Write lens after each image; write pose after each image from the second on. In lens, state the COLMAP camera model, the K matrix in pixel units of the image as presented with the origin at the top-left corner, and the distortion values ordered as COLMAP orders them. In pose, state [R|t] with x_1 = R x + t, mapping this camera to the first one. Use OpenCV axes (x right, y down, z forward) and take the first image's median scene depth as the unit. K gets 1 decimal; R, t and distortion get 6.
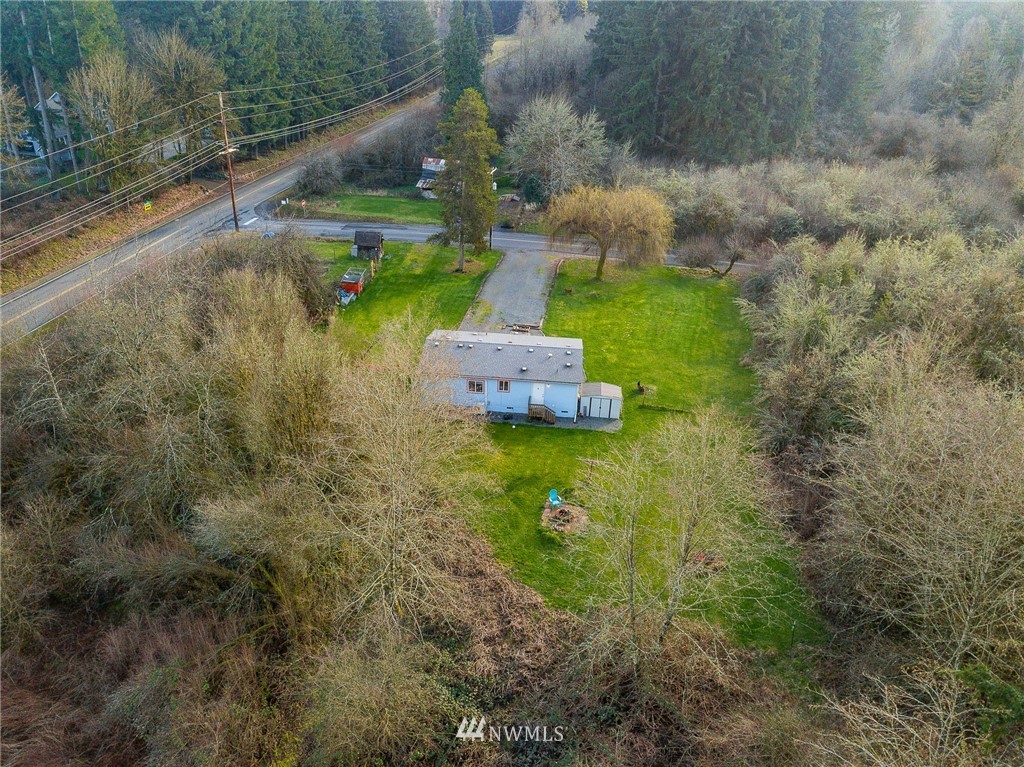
lens RADIAL K [[771.3, 0, 512.0], [0, 771.3, 383.5], [0, 0, 1]] dist [0.022393, -0.001167]
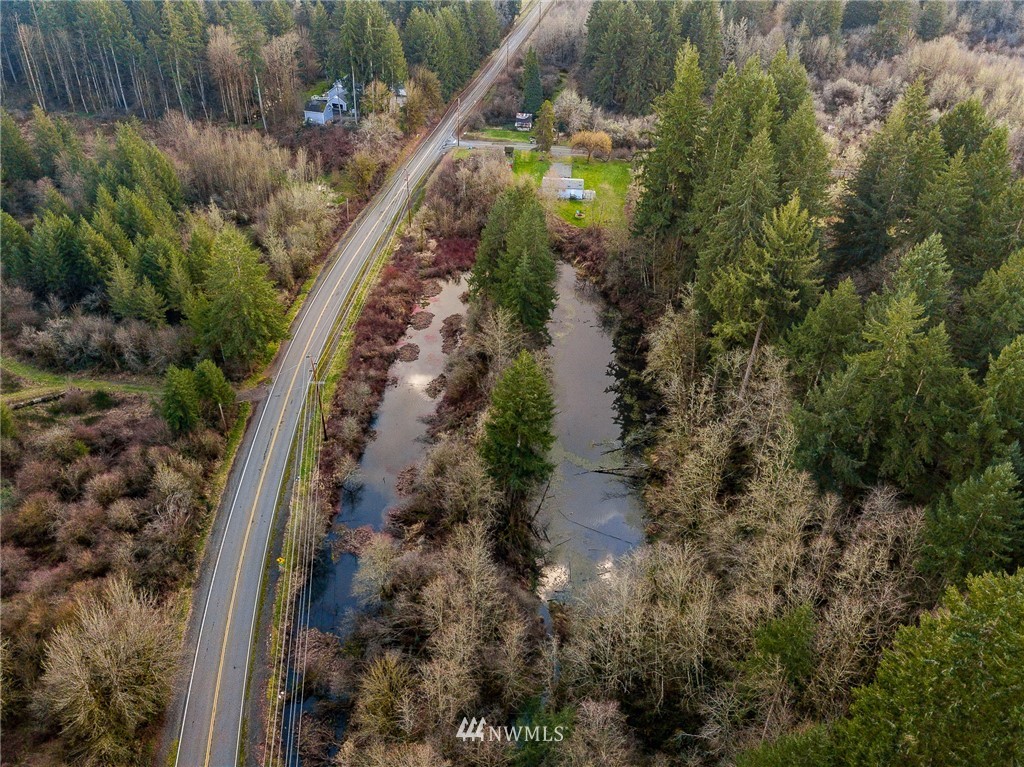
lens RADIAL K [[771.3, 0, 512.0], [0, 771.3, 383.5], [0, 0, 1]] dist [0.022393, -0.001167]
pose [[0.999838, -0.010842, 0.014363, -0.221247], [0.008851, 0.991200, 0.132078, 0.297146], [-0.015669, -0.131929, 0.991135, -1.962053]]
